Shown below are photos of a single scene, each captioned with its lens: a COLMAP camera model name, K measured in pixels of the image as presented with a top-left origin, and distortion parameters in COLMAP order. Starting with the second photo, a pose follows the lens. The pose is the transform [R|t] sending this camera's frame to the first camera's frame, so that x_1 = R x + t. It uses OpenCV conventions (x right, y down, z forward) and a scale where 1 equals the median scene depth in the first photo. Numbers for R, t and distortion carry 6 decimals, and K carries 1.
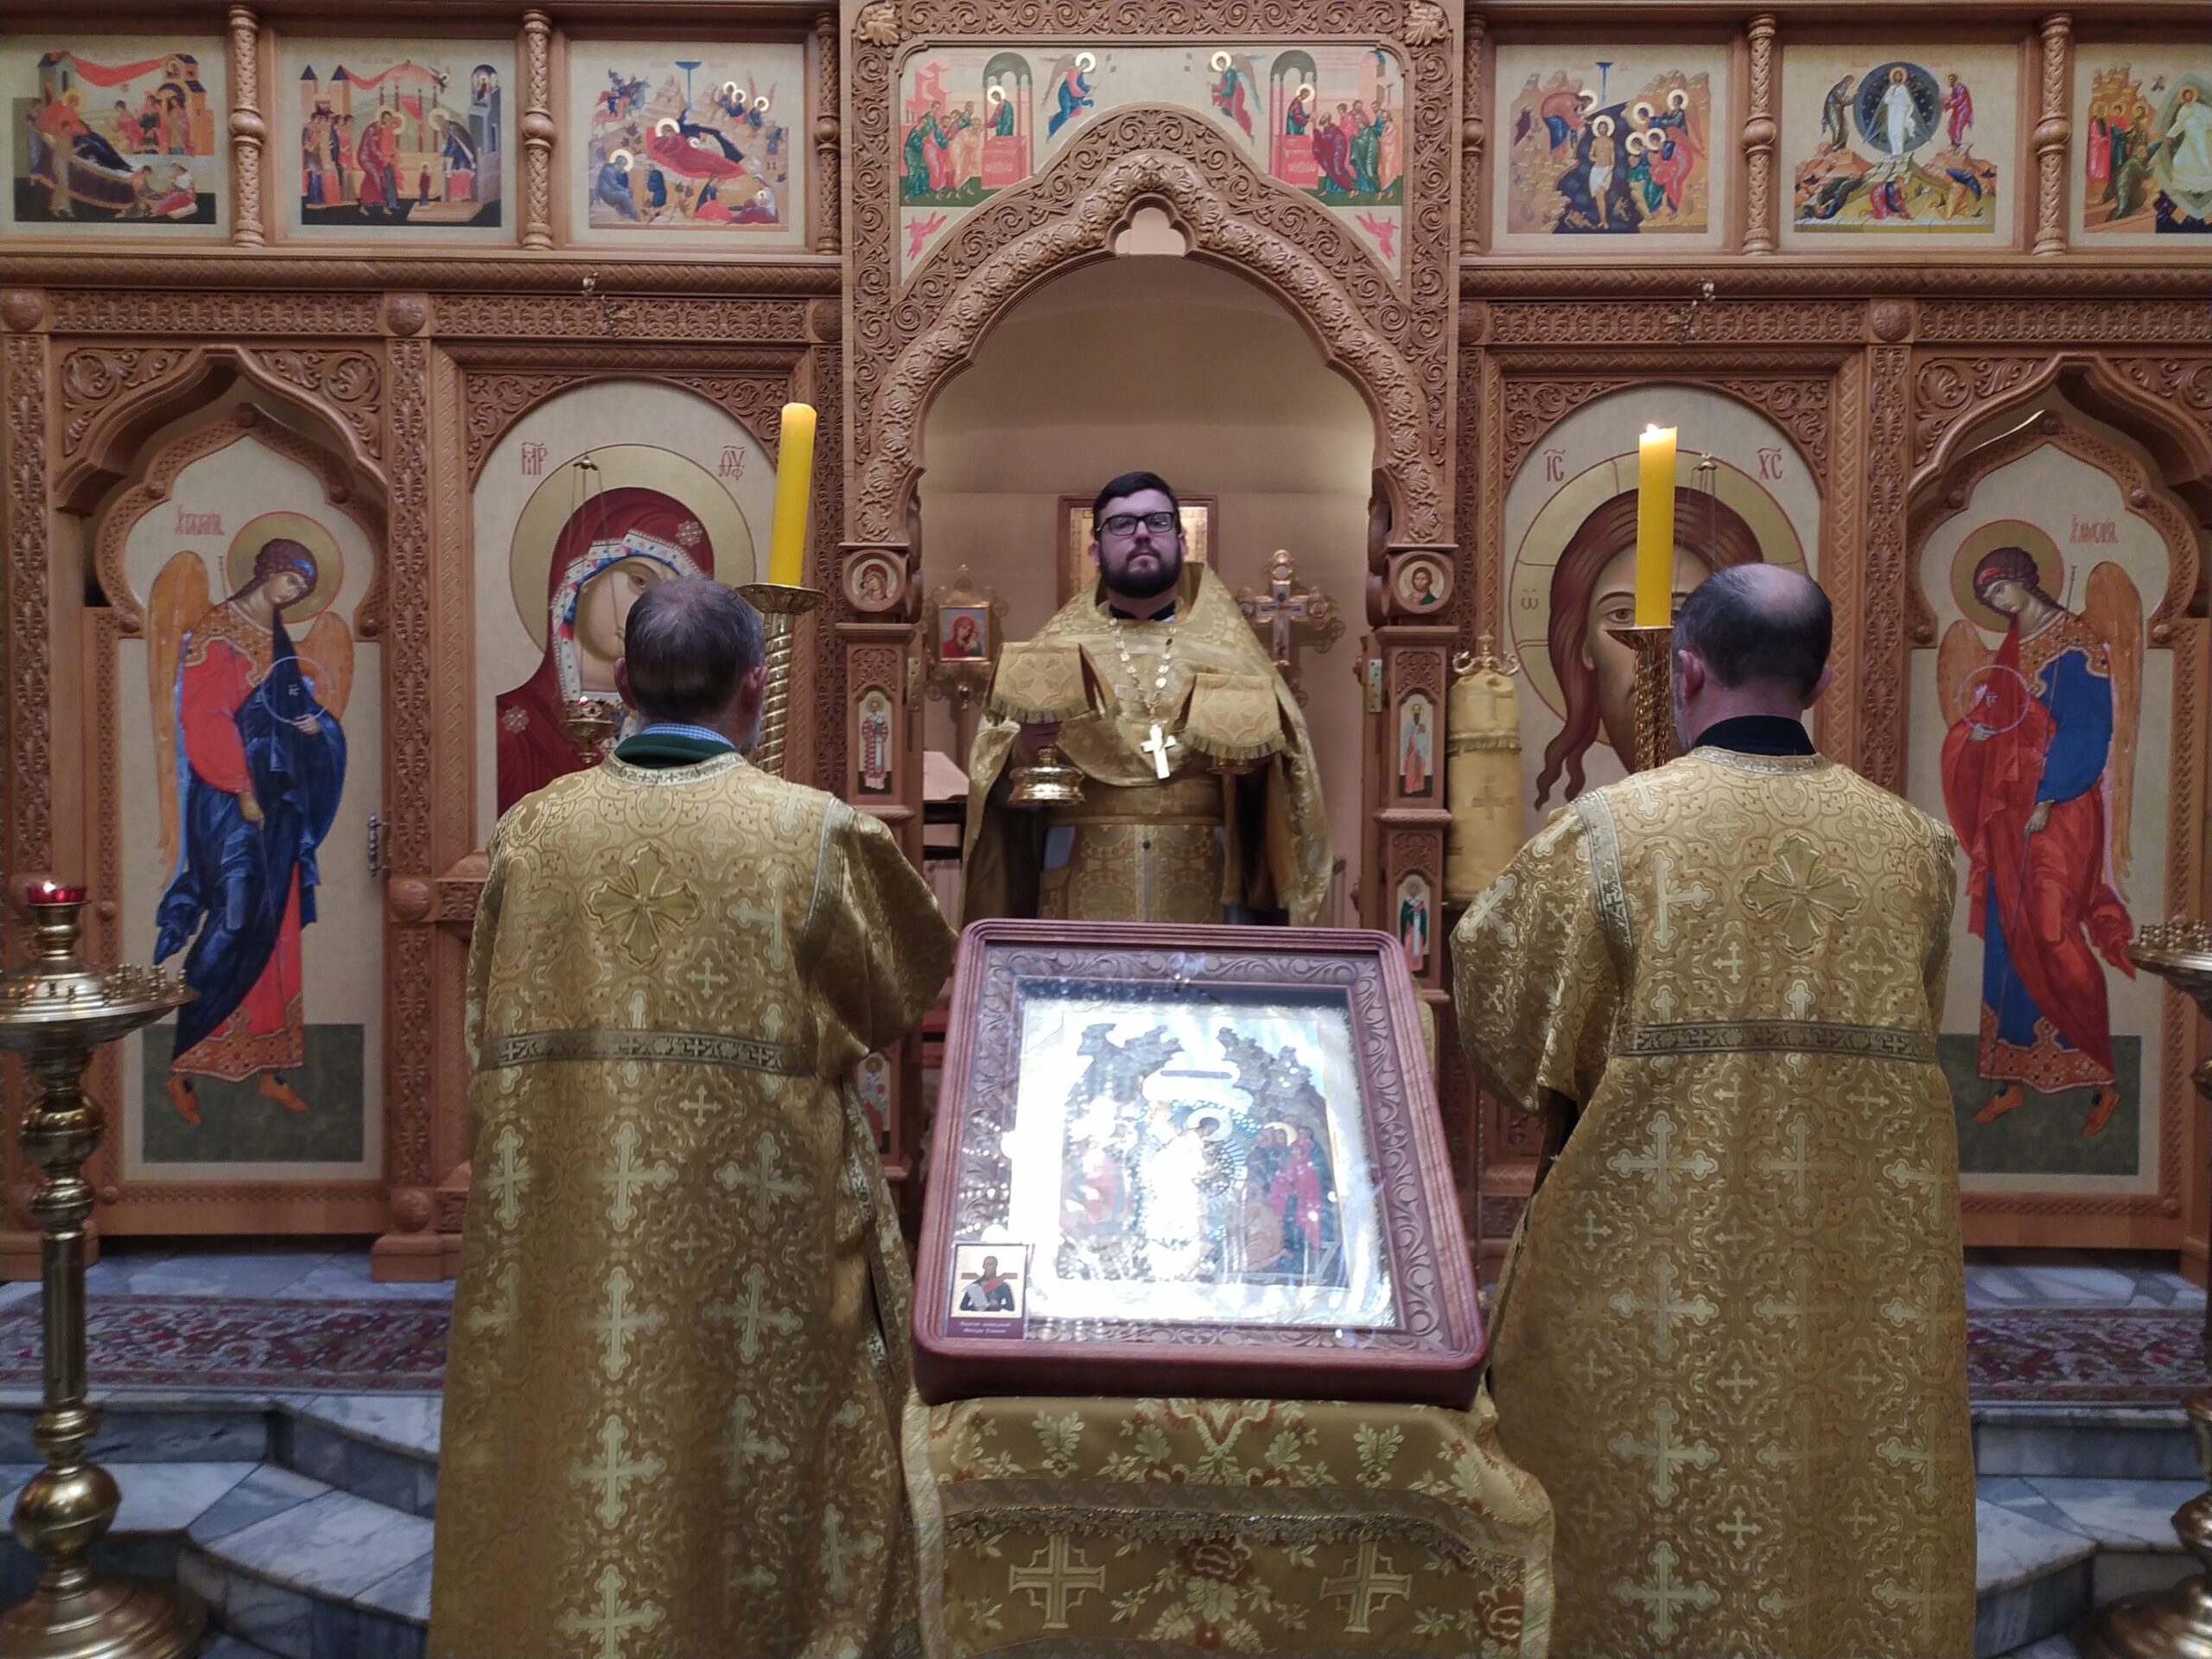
lens RADIAL K [[1642.3, 0, 1106.1], [0, 1642.3, 833.7], [0, 0, 1]] dist [0.058112, -0.055167]
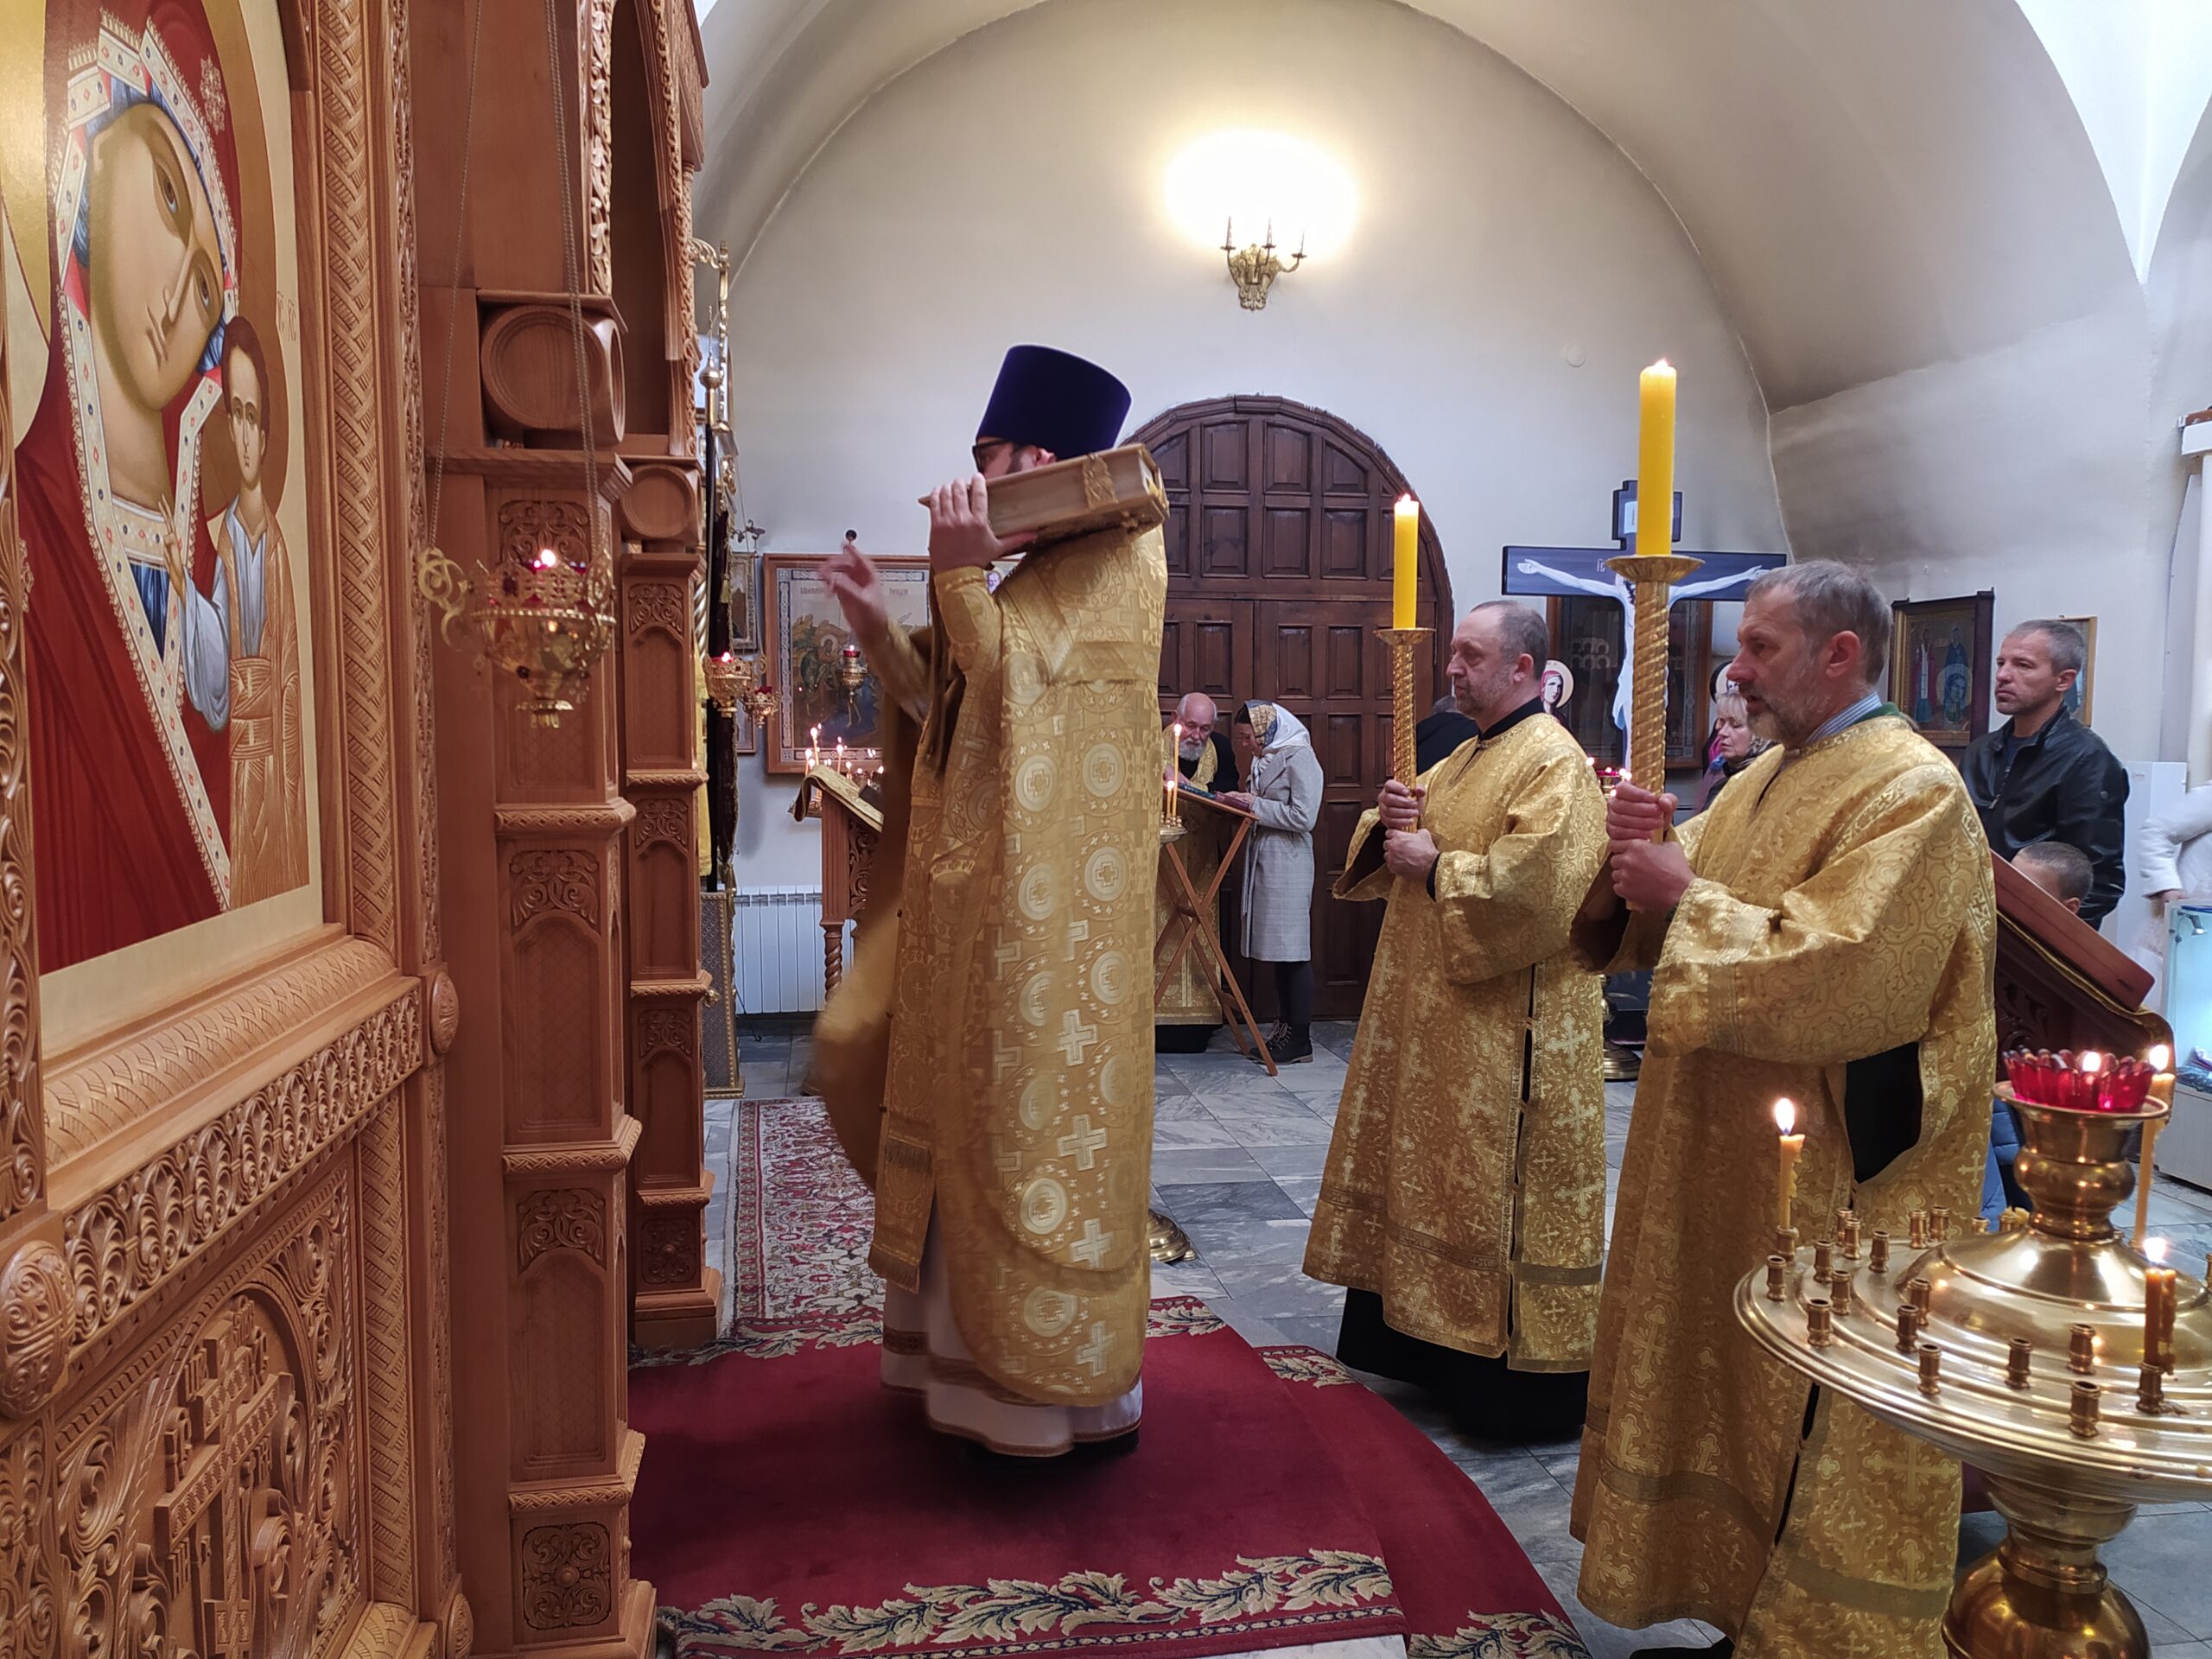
lens RADIAL K [[1642.3, 0, 1108.0], [0, 1642.3, 828.8], [0, 0, 1]] dist [0.058112, -0.055167]
pose [[-0.176248, -0.074828, 0.981498, -0.684310], [0.034807, 0.996009, 0.082184, -0.045166], [-0.983730, 0.048648, -0.172940, 0.905052]]
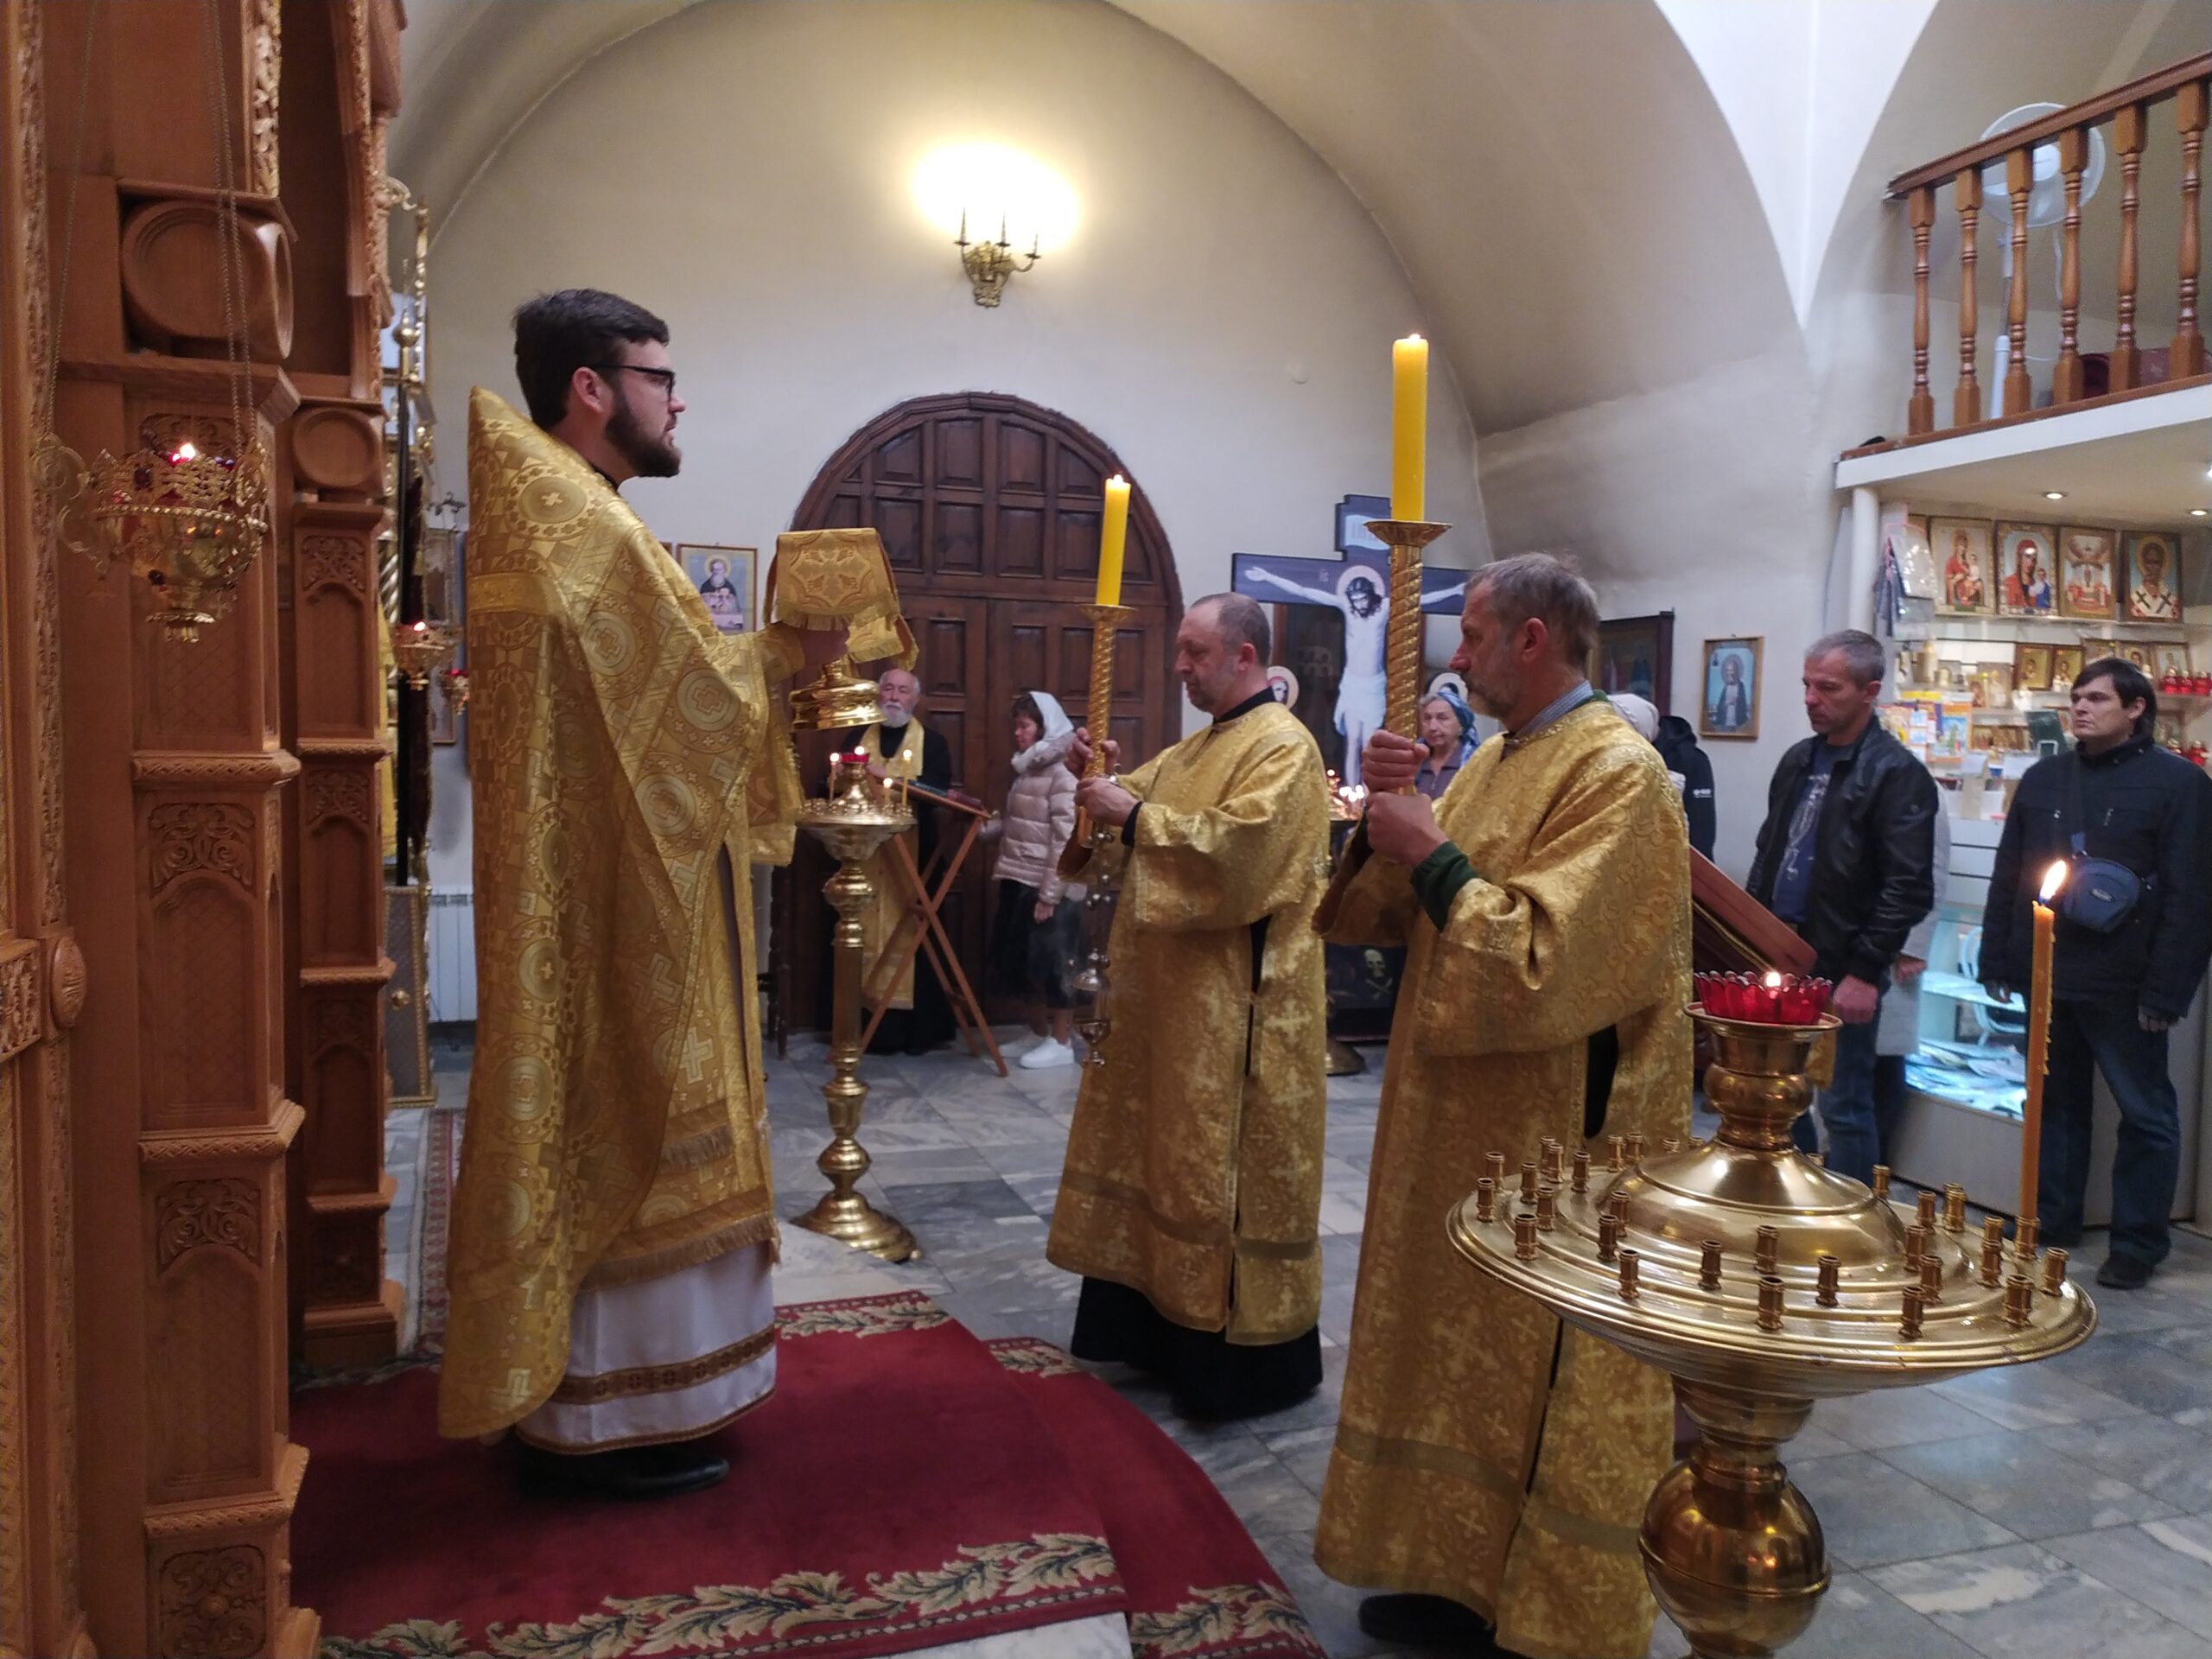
lens RADIAL K [[1642.3, 0, 1109.5], [0, 1642.3, 830.6], [0, 0, 1]] dist [0.058112, -0.055167]
pose [[-0.331953, -0.069956, 0.940698, -0.674179], [0.015265, 0.996717, 0.079509, -0.028469], [-0.943173, 0.040753, -0.329795, 0.900361]]
